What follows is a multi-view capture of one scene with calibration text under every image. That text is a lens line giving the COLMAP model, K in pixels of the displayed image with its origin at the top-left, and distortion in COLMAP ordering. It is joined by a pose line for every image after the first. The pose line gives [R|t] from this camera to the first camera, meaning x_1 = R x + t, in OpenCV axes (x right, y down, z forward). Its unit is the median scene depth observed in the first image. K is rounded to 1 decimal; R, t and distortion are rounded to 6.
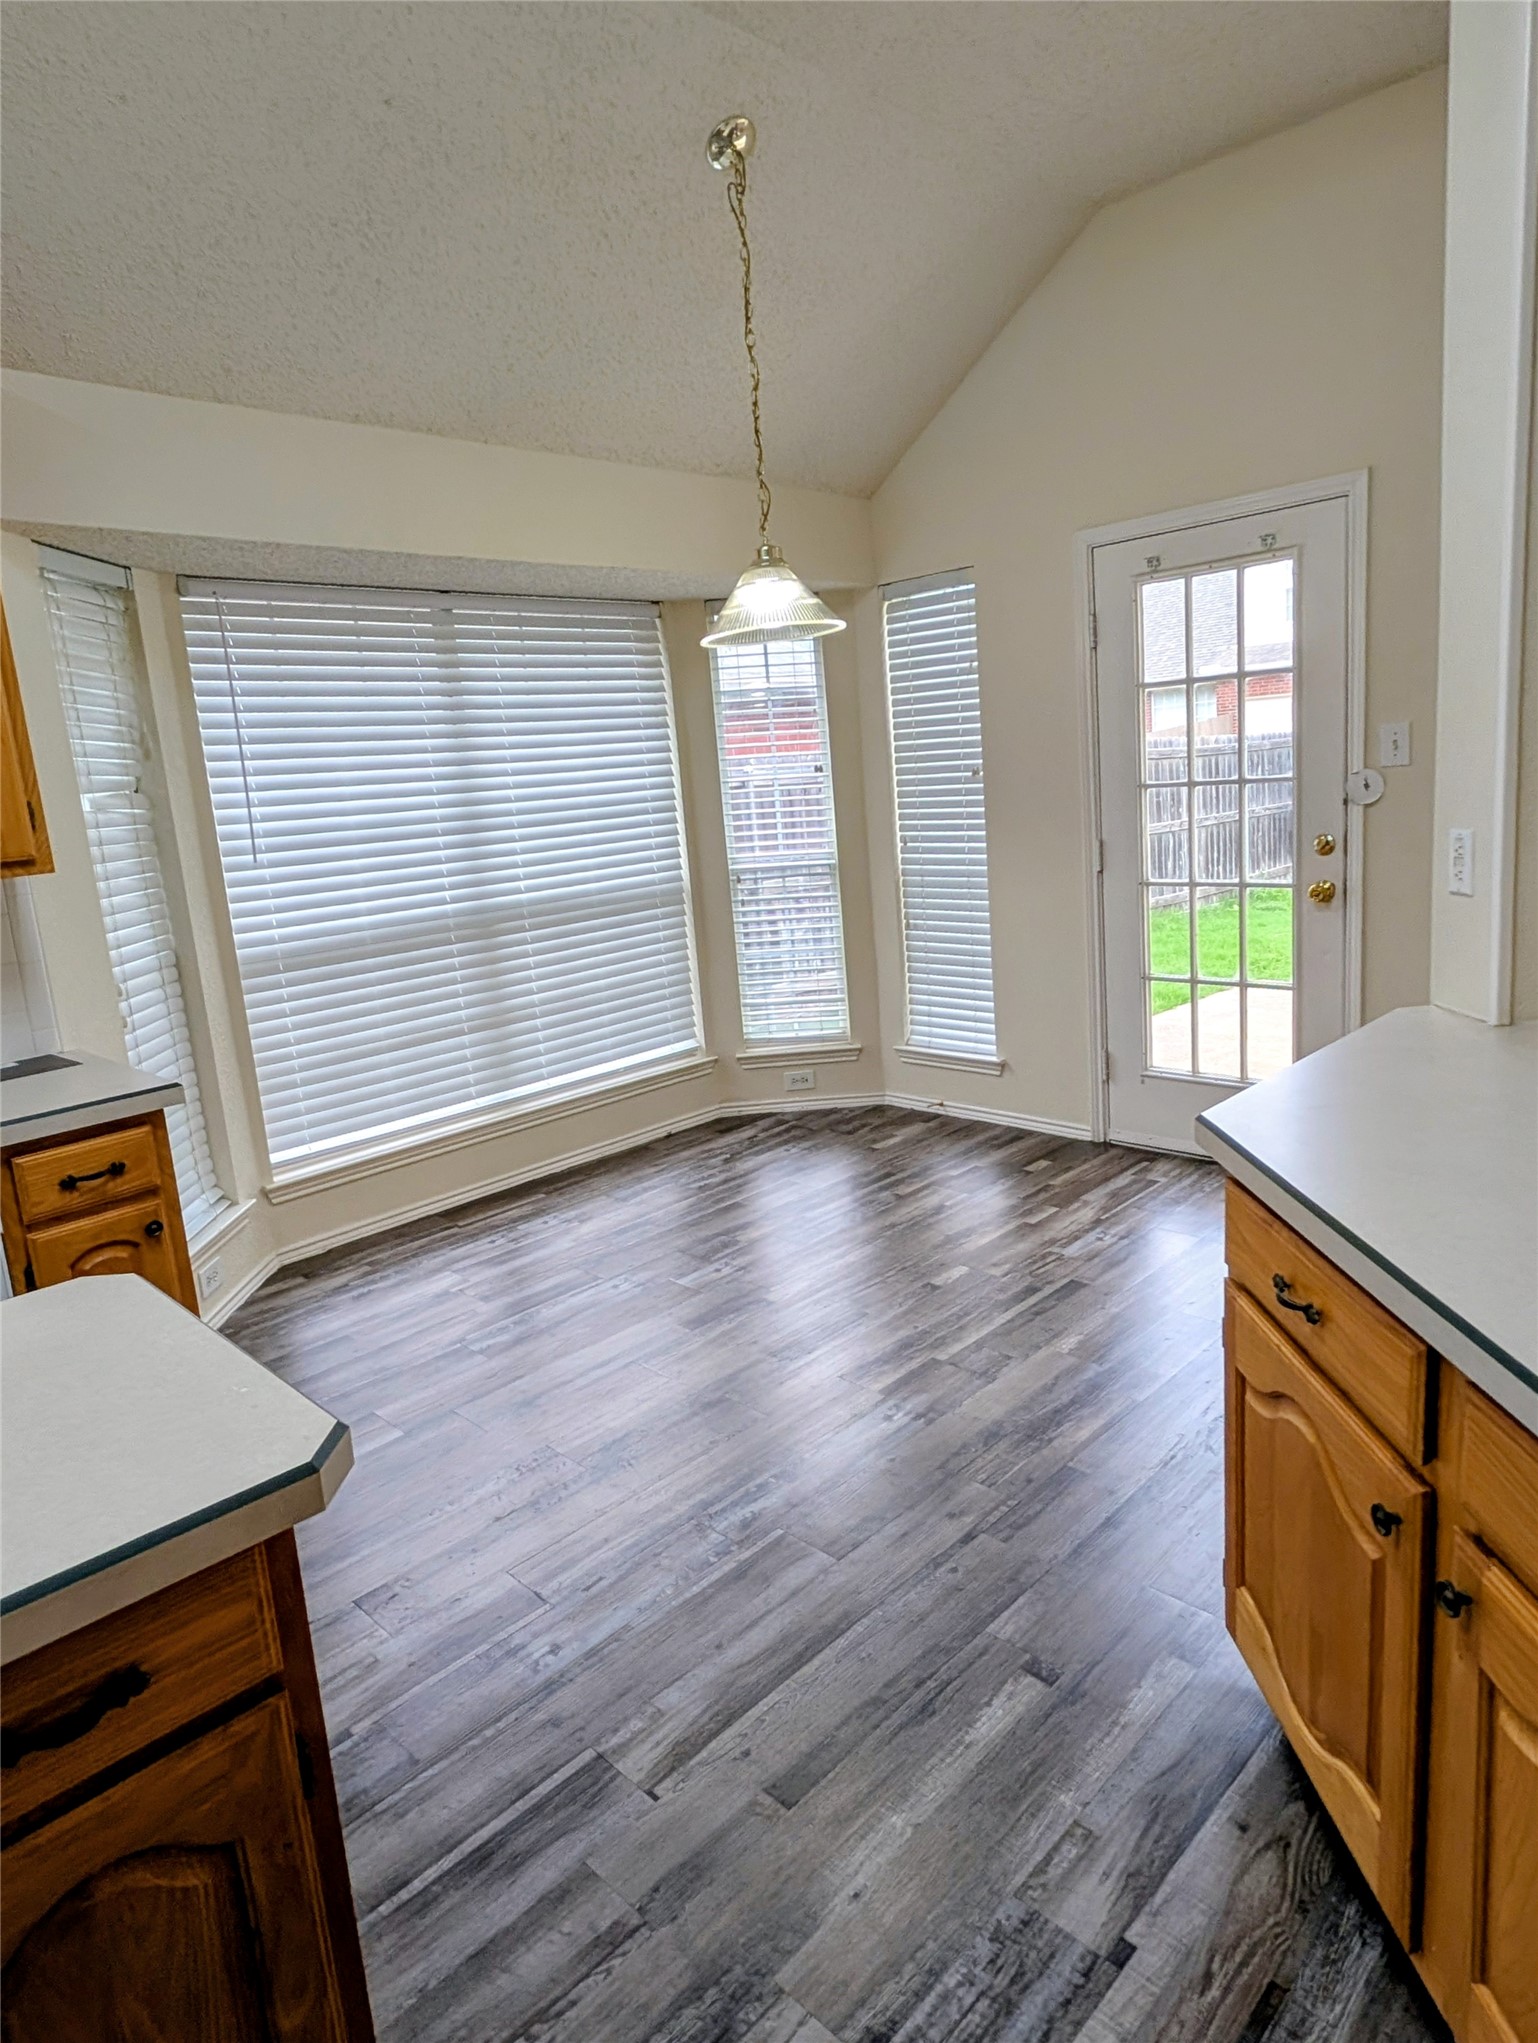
lens RADIAL K [[1213.8, 0, 769.0], [0, 1213.8, 1021.5], [0, 0, 1]] dist [0.000026, 0.000001]
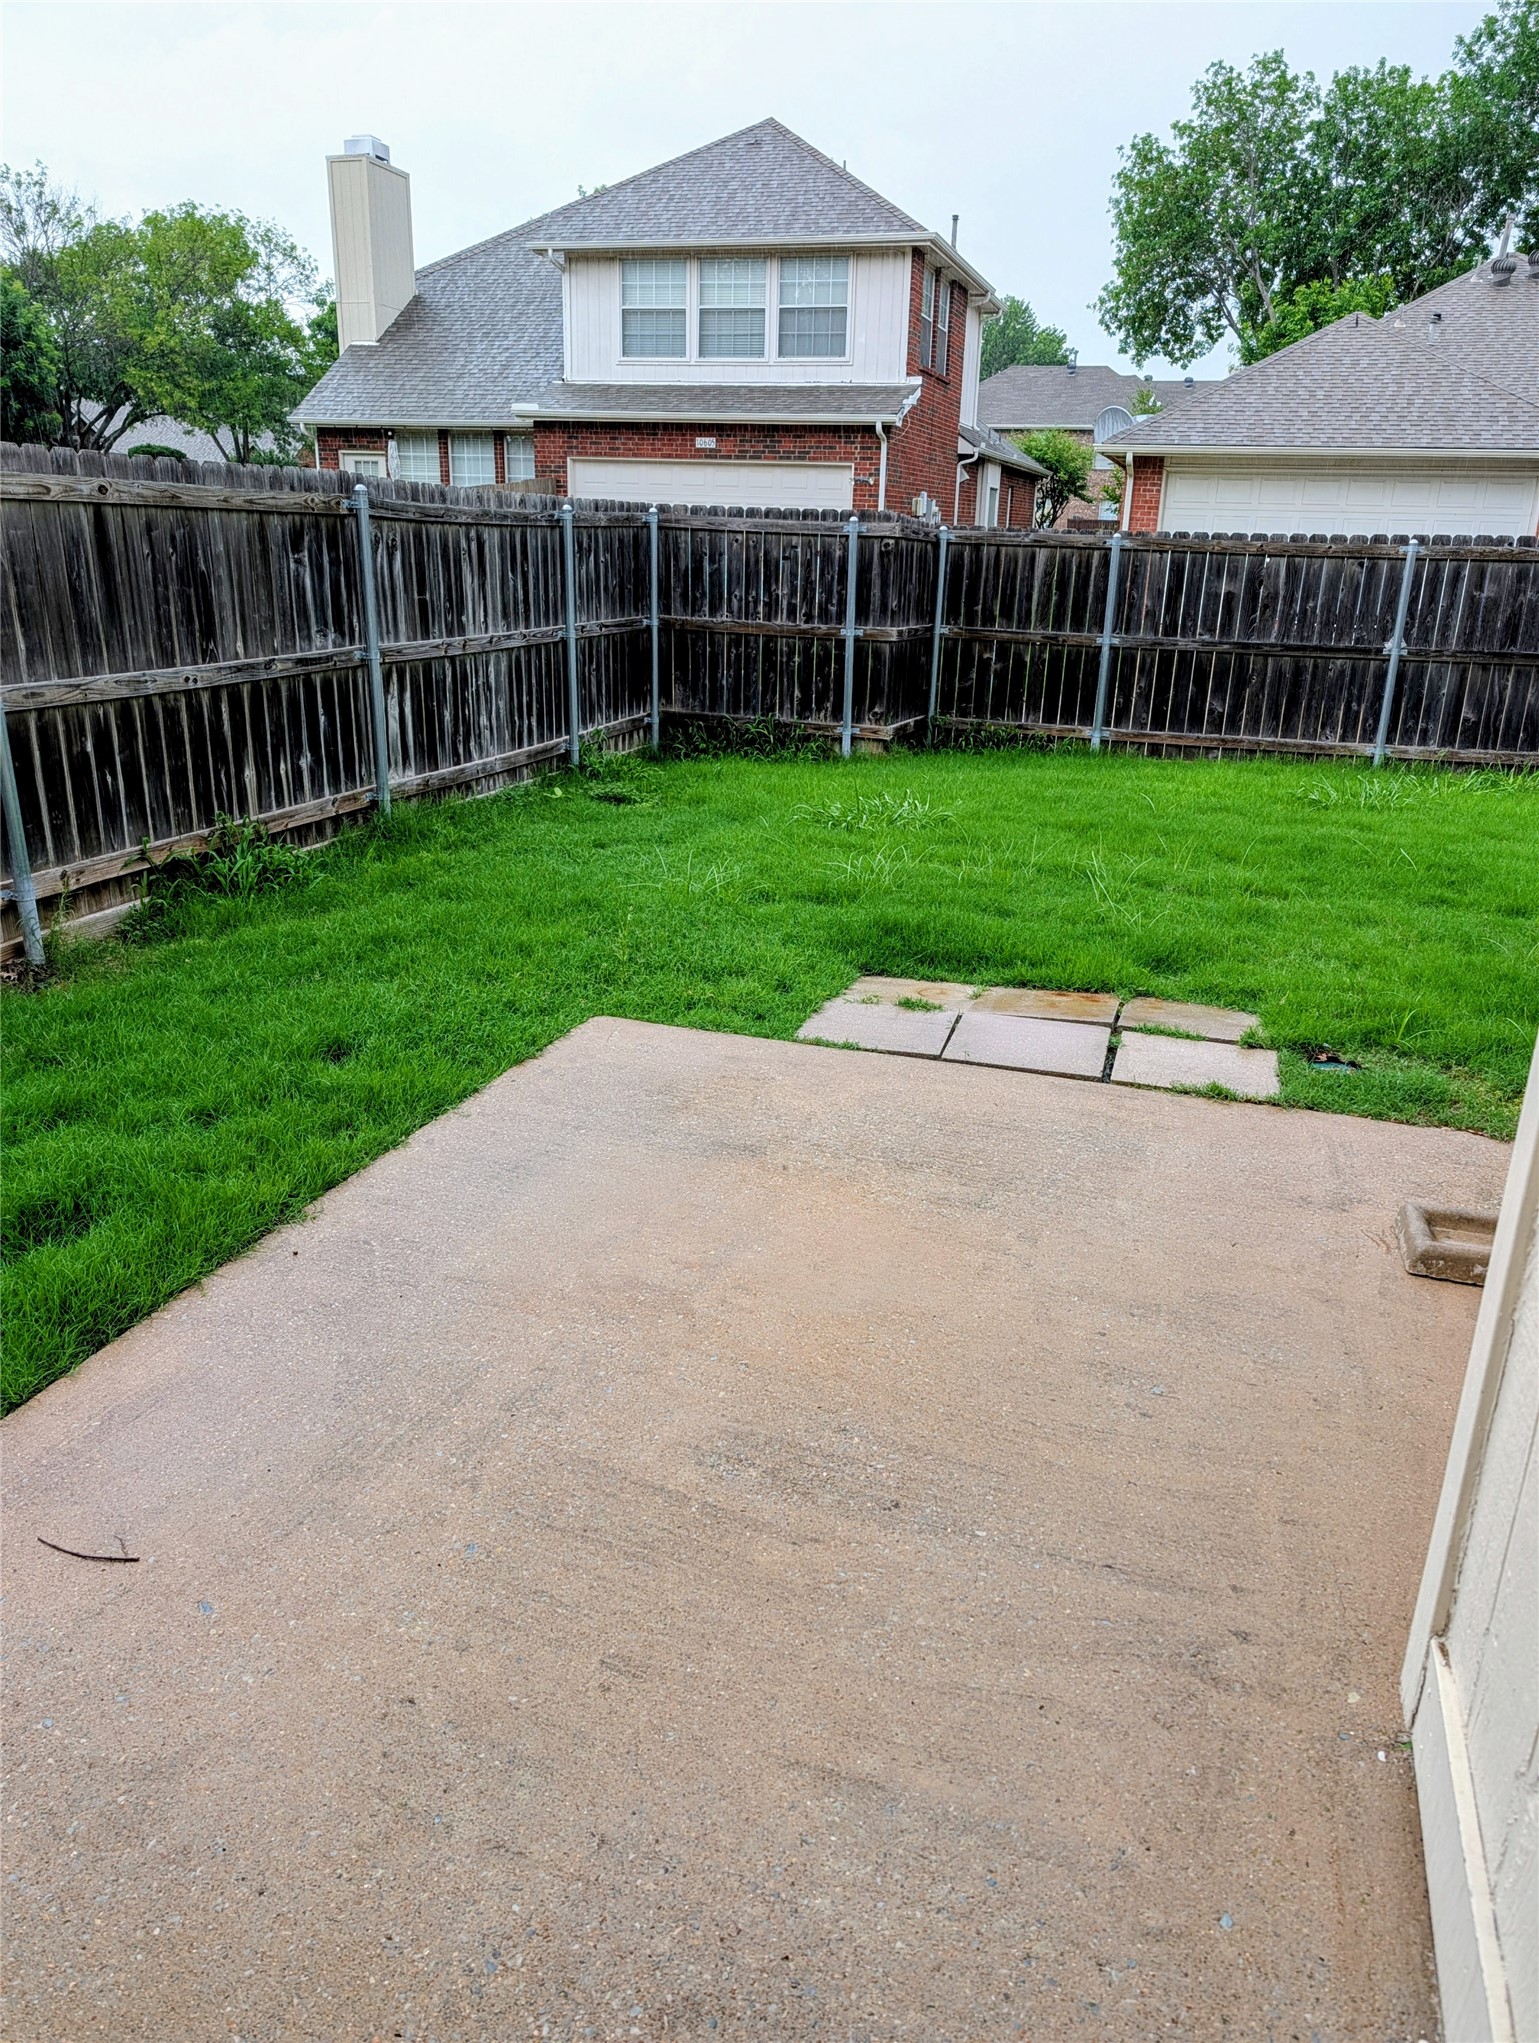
lens RADIAL K [[1418.1, 0, 769.5], [0, 1418.1, 1021.5], [0, 0, 1]] dist [0.000412, 0.000056]
pose [[0.874096, -0.060342, 0.481991, 0.123171], [-0.000950, 0.992040, 0.125919, -0.066173], [-0.485752, -0.110523, 0.867081, 0.309189]]
